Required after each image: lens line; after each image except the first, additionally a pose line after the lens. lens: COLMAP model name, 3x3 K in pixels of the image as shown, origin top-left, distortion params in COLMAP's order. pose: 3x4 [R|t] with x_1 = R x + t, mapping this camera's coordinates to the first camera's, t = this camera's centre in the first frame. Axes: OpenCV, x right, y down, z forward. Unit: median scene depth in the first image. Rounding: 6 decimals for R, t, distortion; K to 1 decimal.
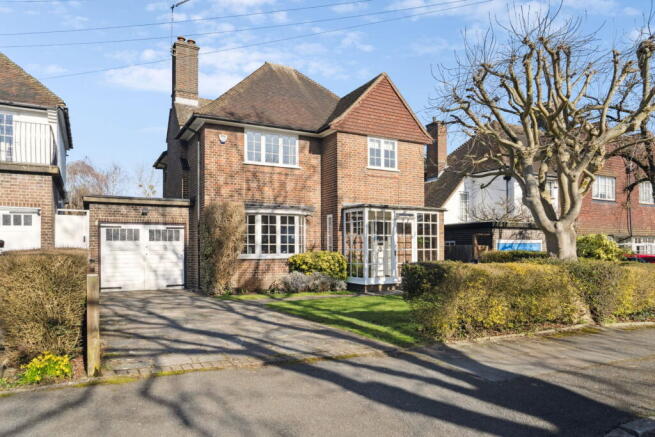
lens RADIAL K [[443.6, 0, 327.0], [0, 443.6, 232.4], [0, 0, 1]] dist [0.005893, 0.003207]
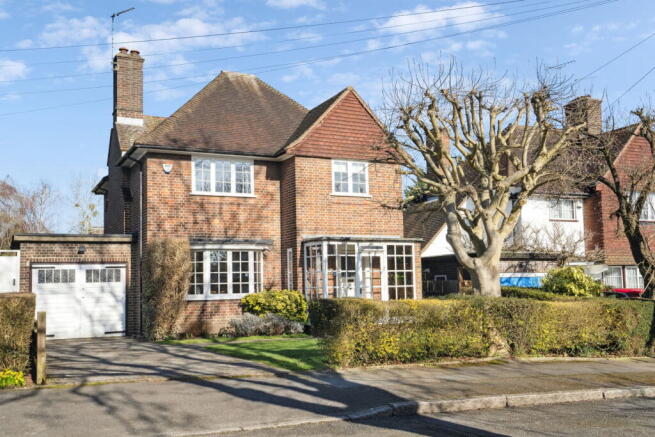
lens RADIAL K [[656.7, 0, 327.5], [0, 656.7, 218.5], [0, 0, 1]] dist [0.079314, -0.001192]
pose [[0.999113, -0.020225, -0.036934, 0.137428], [0.017784, 0.997710, -0.065263, -0.013046], [0.038169, 0.064548, 0.997184, -0.320398]]
